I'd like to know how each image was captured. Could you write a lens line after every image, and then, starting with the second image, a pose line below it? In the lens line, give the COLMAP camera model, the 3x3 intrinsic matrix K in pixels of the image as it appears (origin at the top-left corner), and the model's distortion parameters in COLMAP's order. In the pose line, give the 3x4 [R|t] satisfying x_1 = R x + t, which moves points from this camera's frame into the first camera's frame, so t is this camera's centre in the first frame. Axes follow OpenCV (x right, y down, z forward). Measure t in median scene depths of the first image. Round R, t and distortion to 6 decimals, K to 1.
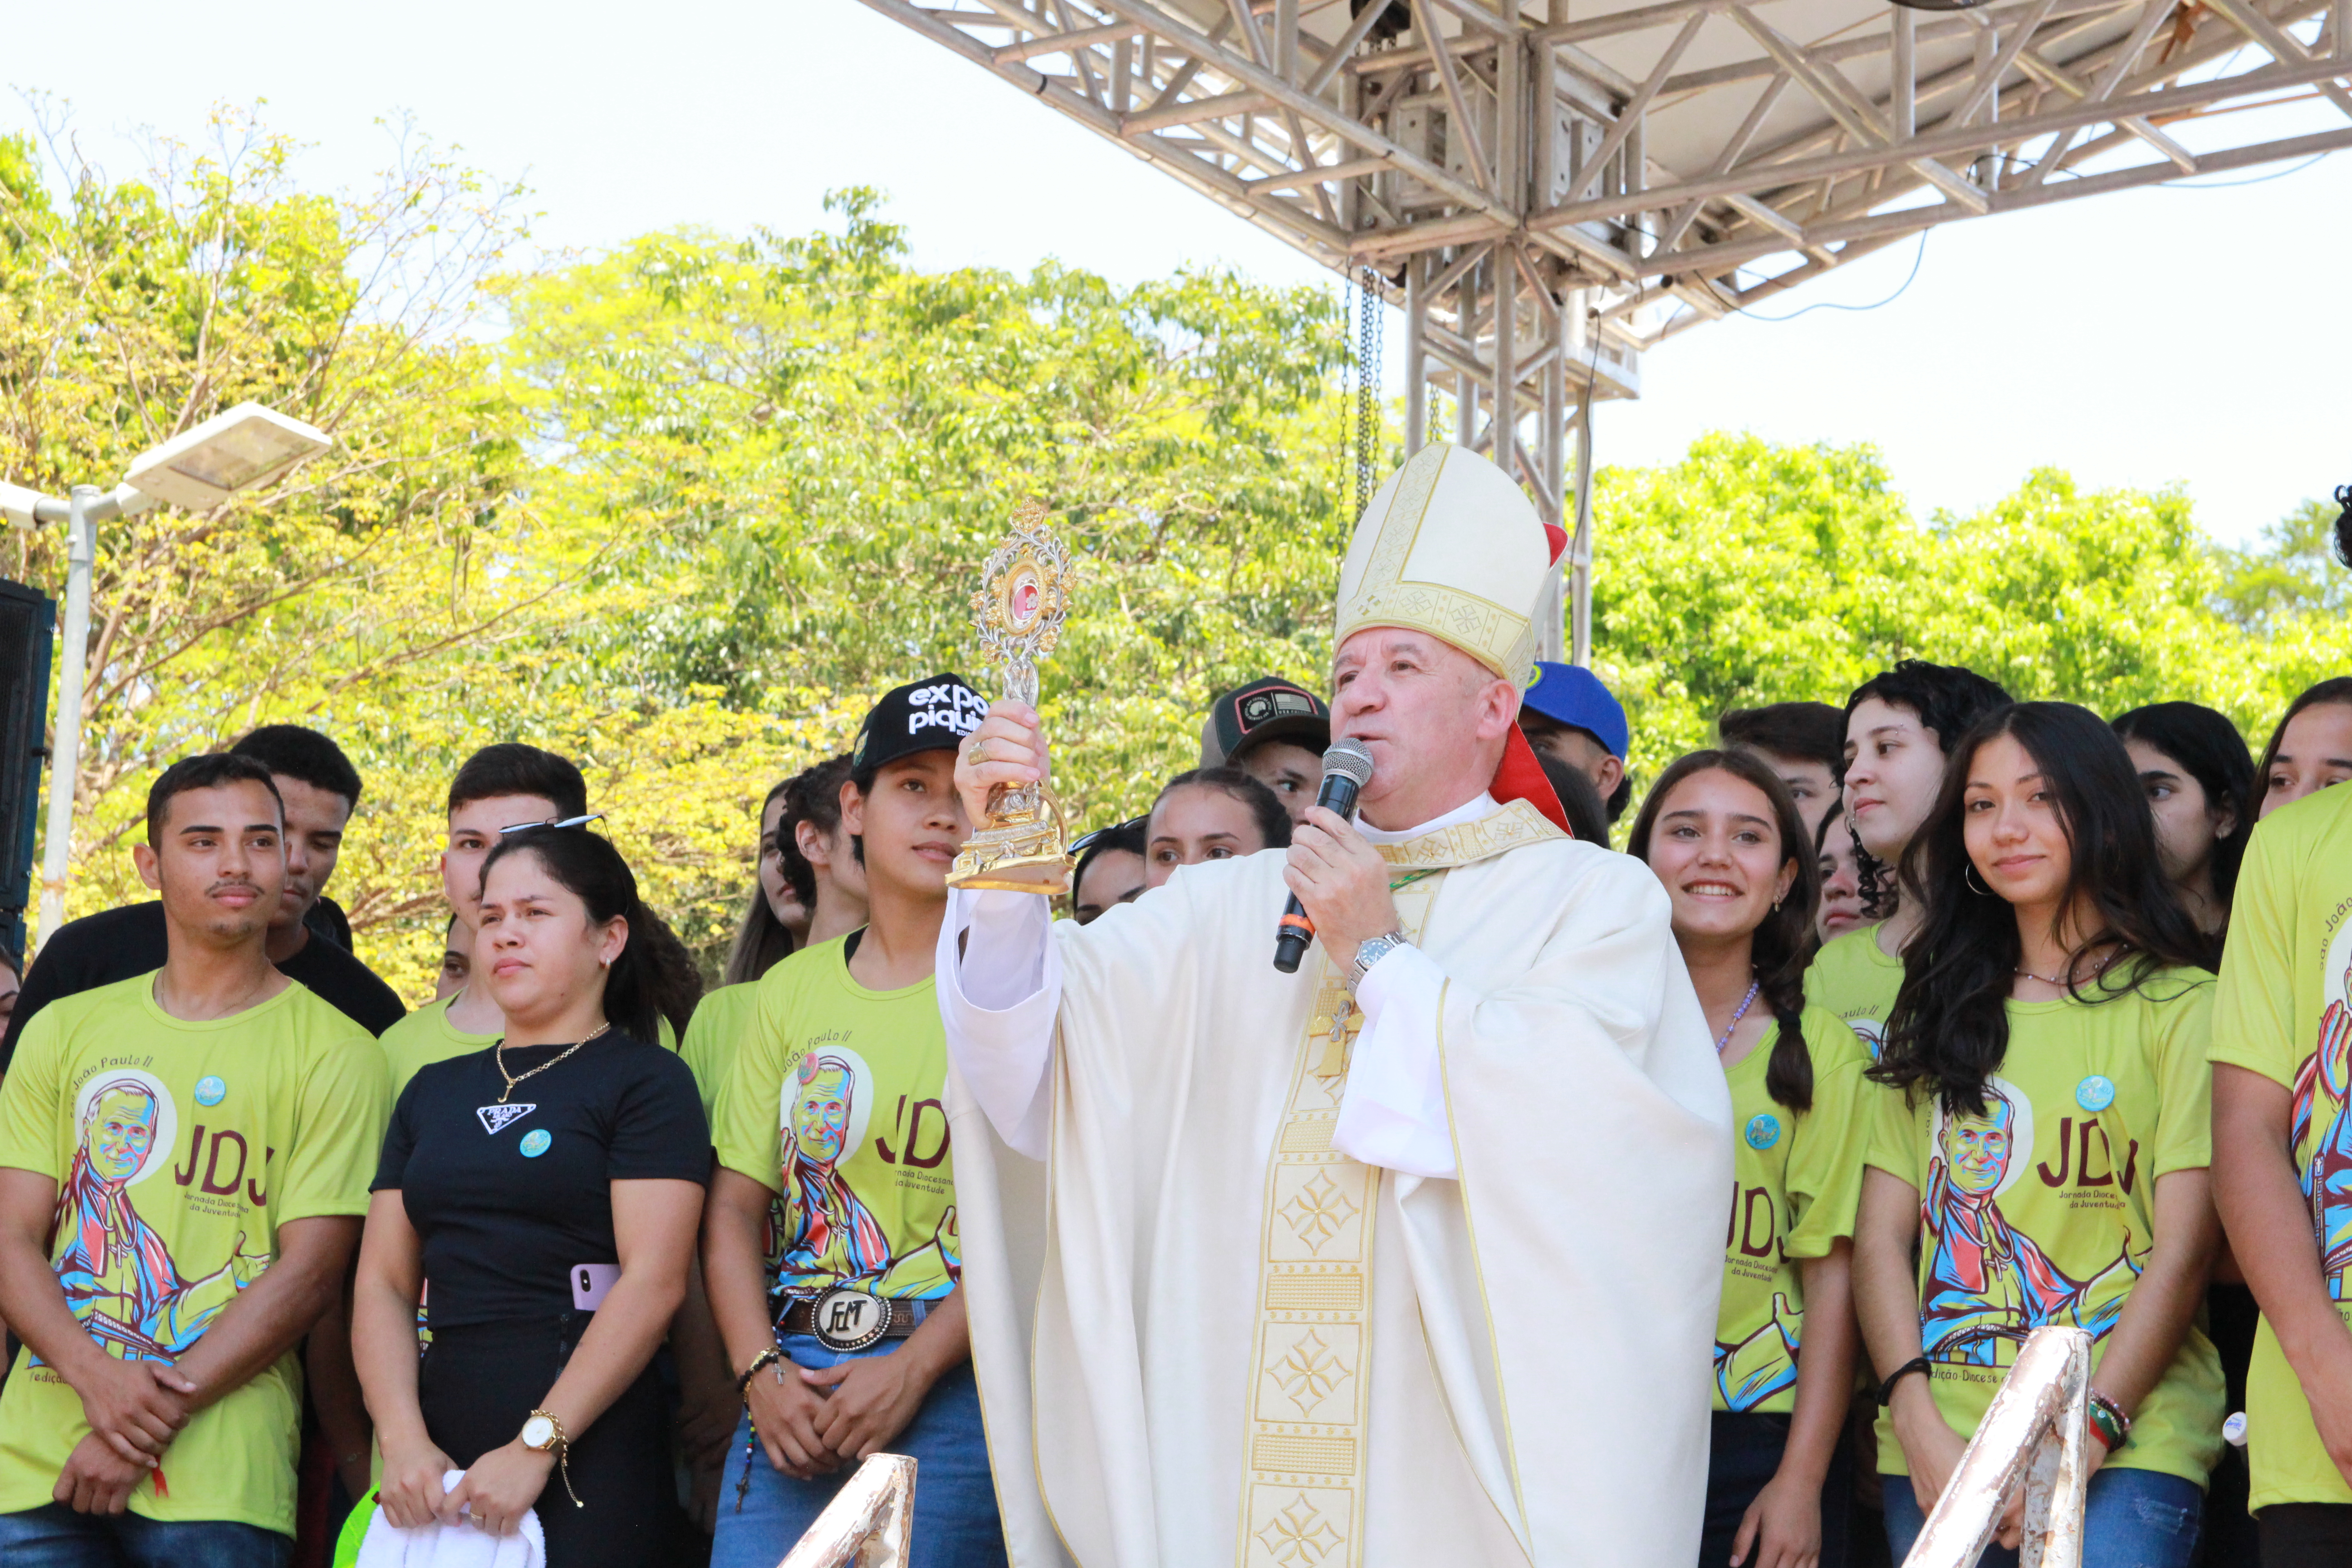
lens RADIAL K [[4999.2, 0, 1178.8], [0, 4999.2, 792.3], [0, 0, 1]] dist [0.207774, -0.091328]
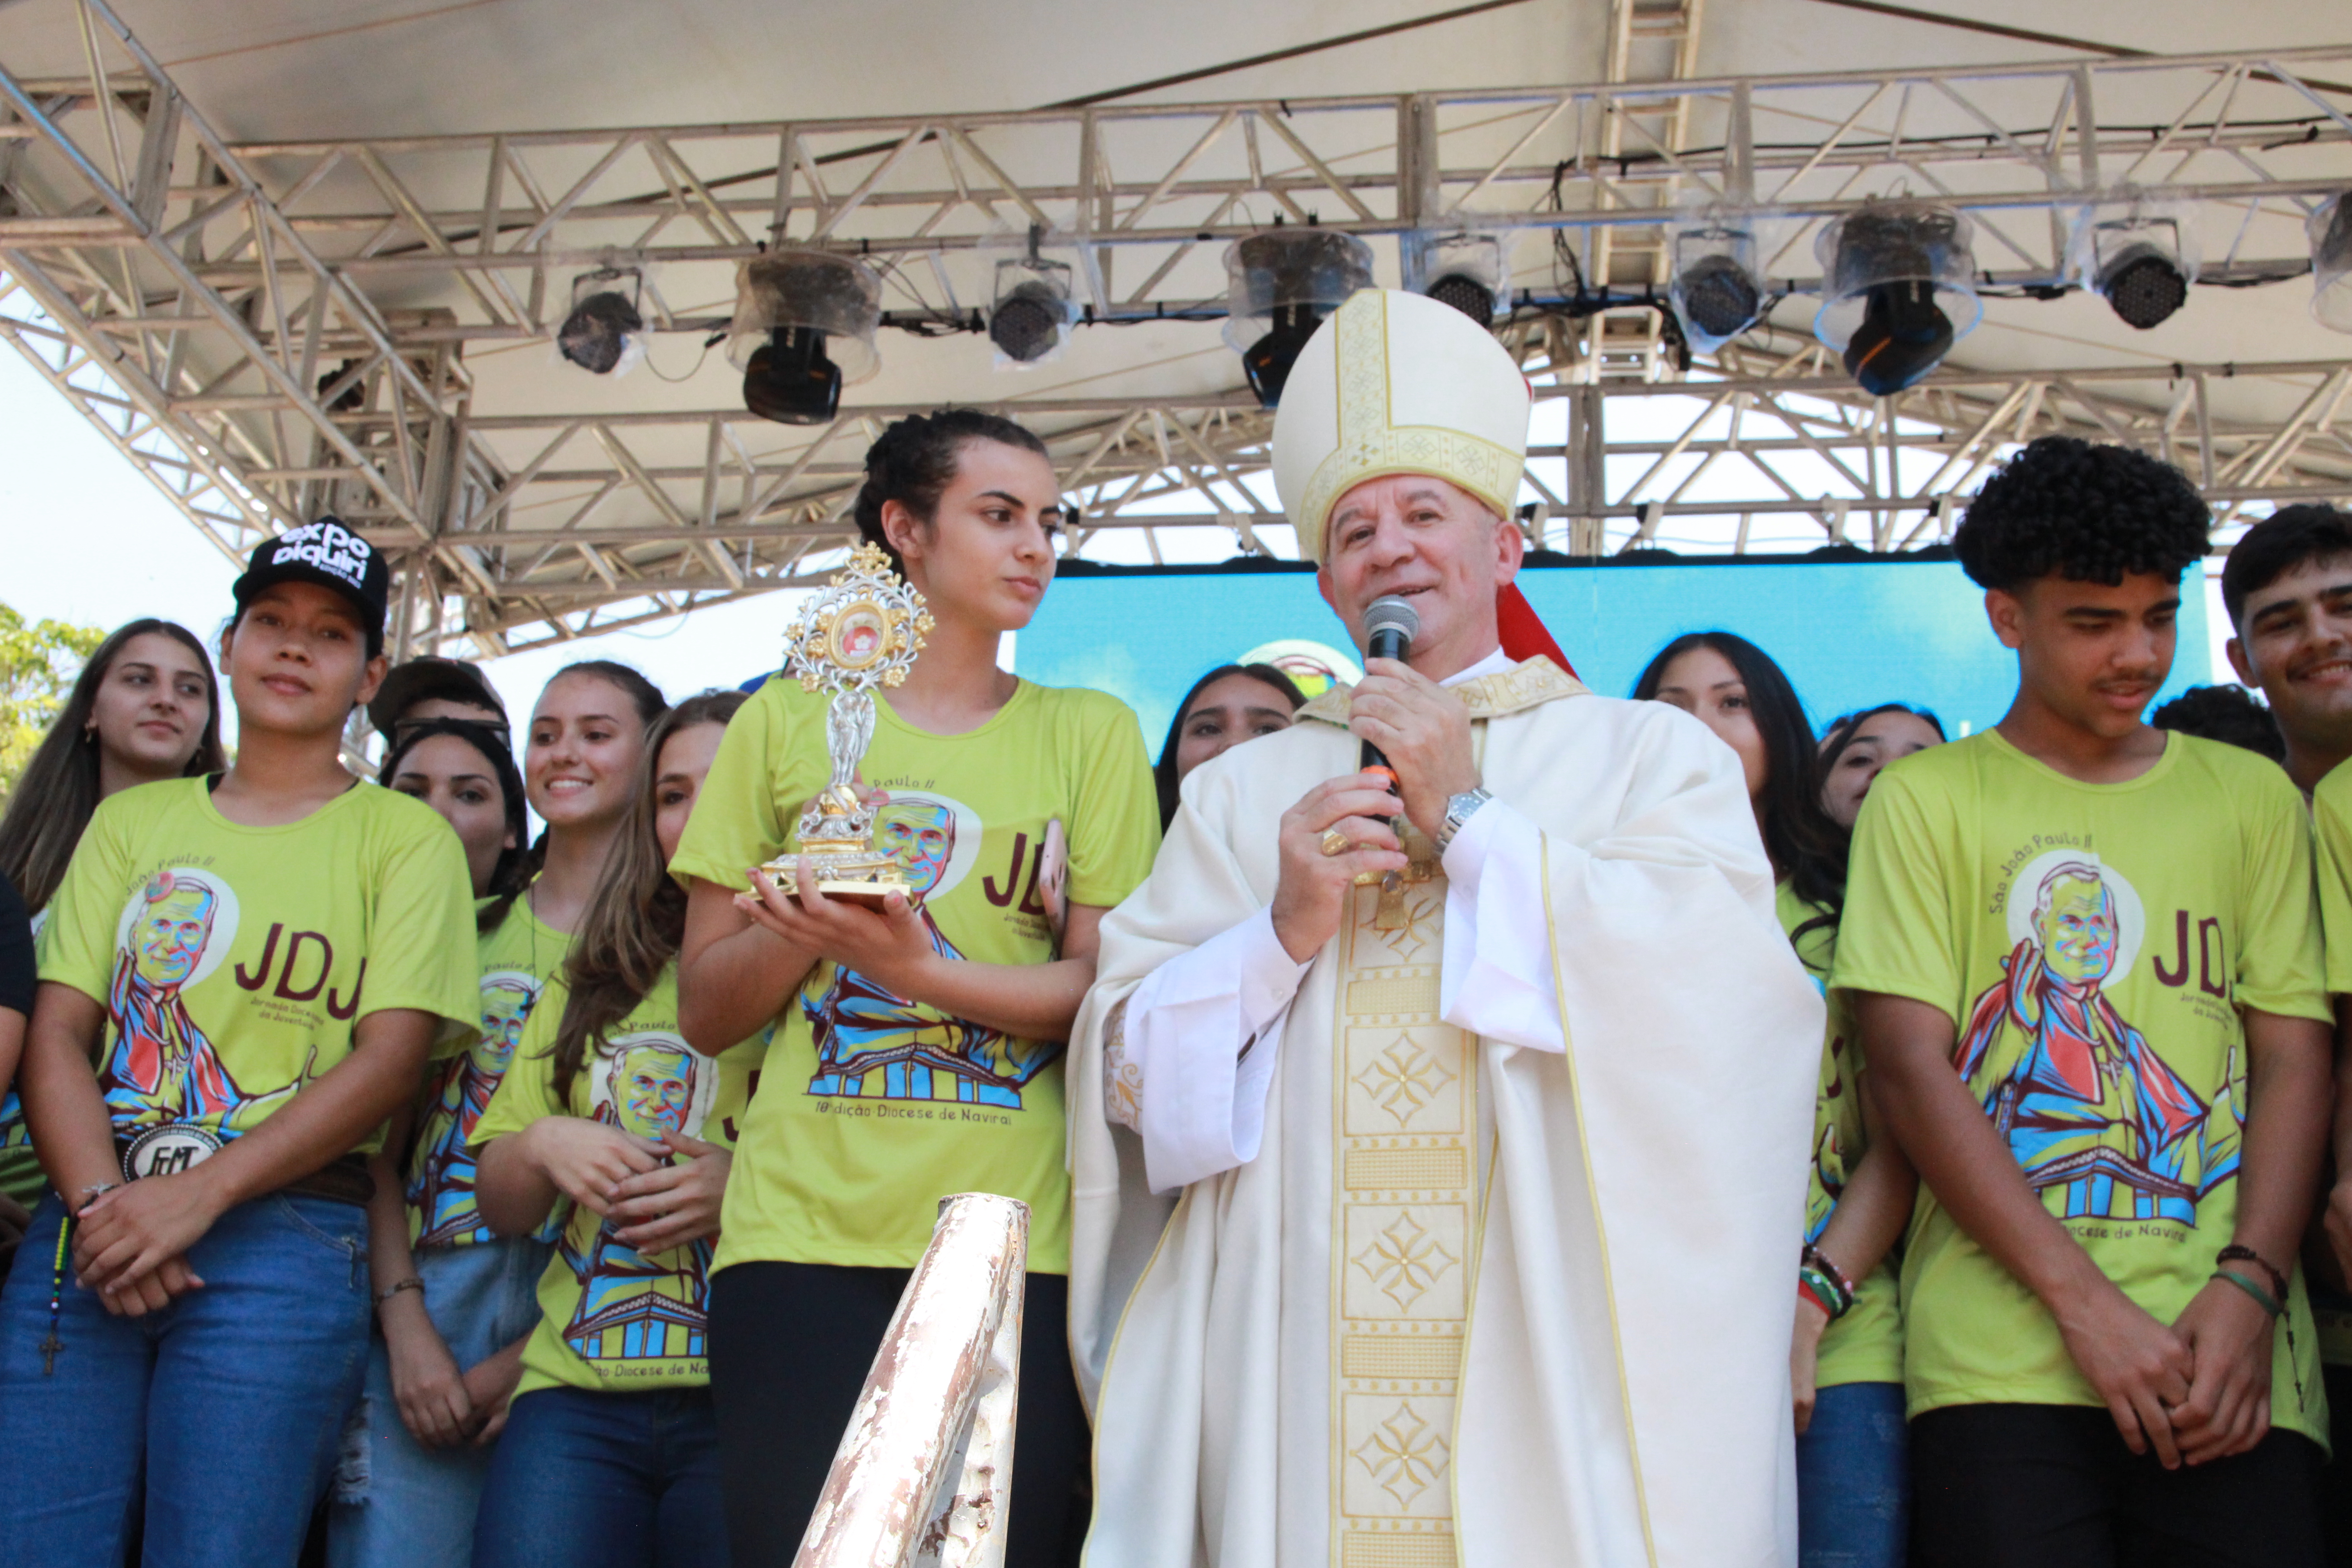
lens RADIAL K [[2626.0, 0, 1189.5], [0, 2626.0, 792.0], [0, 0, 1]] dist [0.000114, 0.030340]
pose [[0.889800, 0.151893, 0.430330, -0.053424], [-0.103843, 0.985637, -0.133181, 0.038760], [-0.444378, 0.073818, 0.892793, 0.213721]]
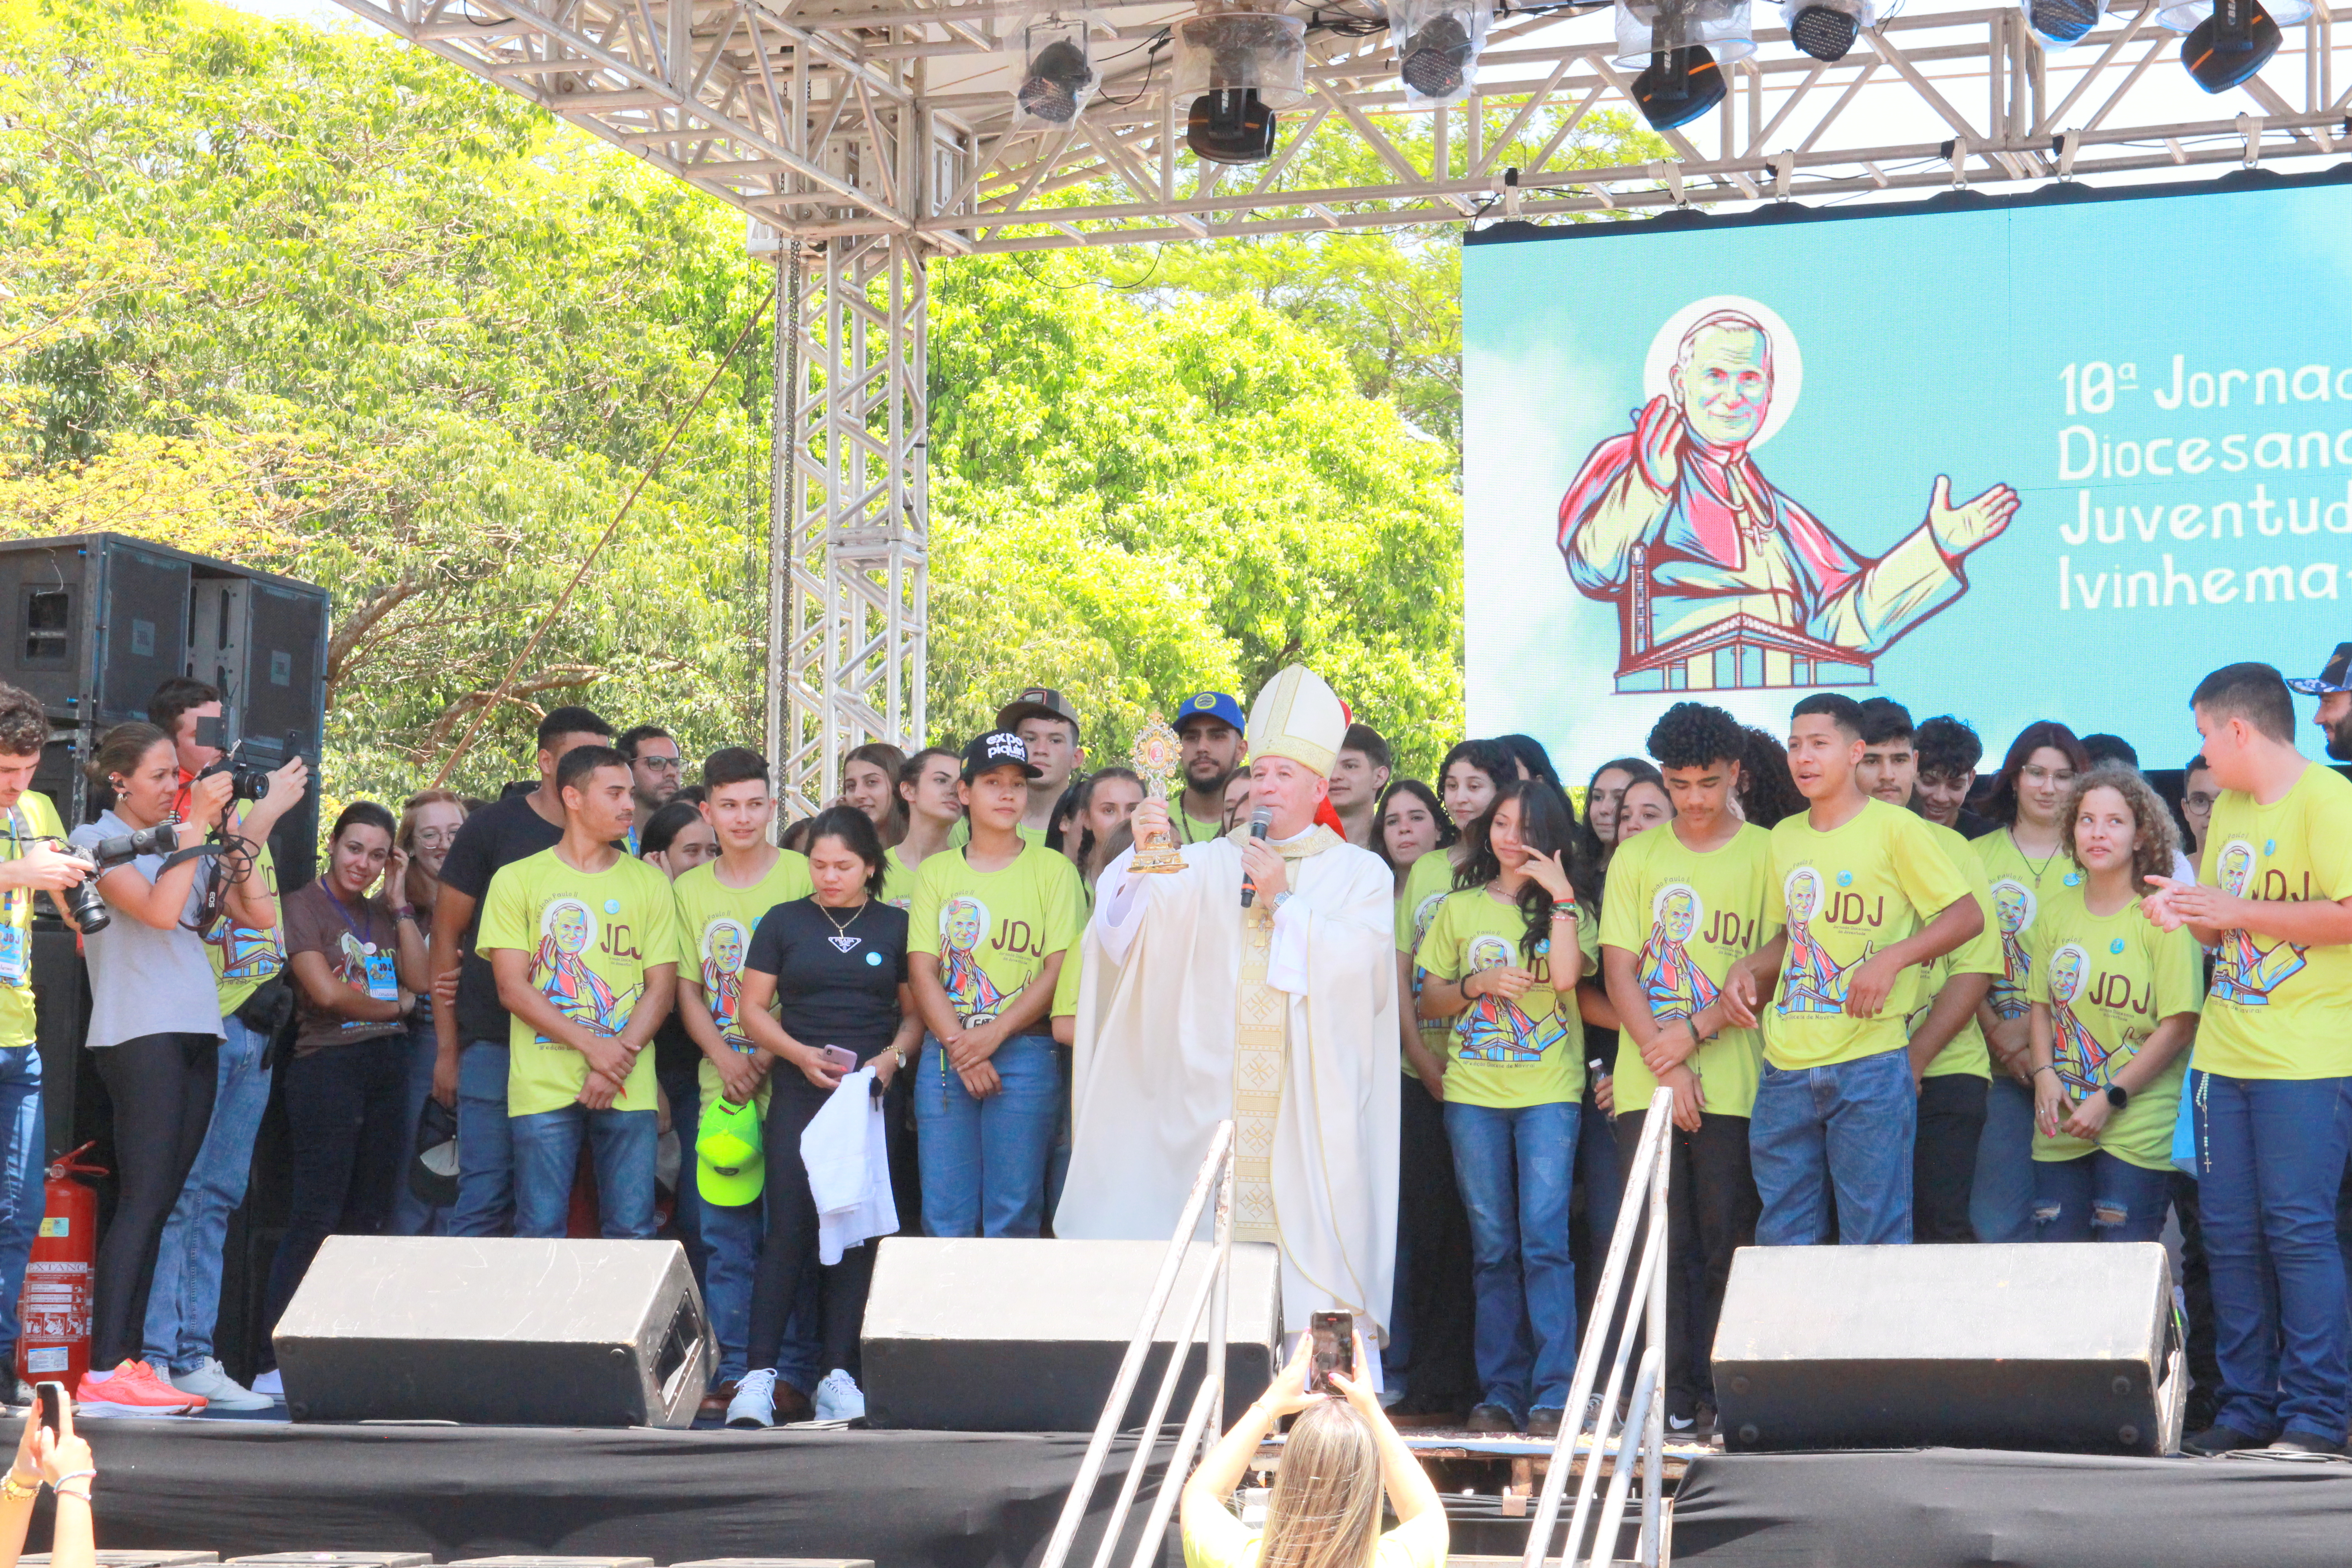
lens RADIAL K [[4999.2, 0, 1178.8], [0, 4999.2, 792.3], [0, 0, 1]] dist [0.207774, -0.091328]
pose [[0.965222, 0.005008, 0.261382, -0.249998], [-0.034619, 0.993460, 0.108804, -0.108917], [-0.259128, -0.114068, 0.959084, -0.510910]]
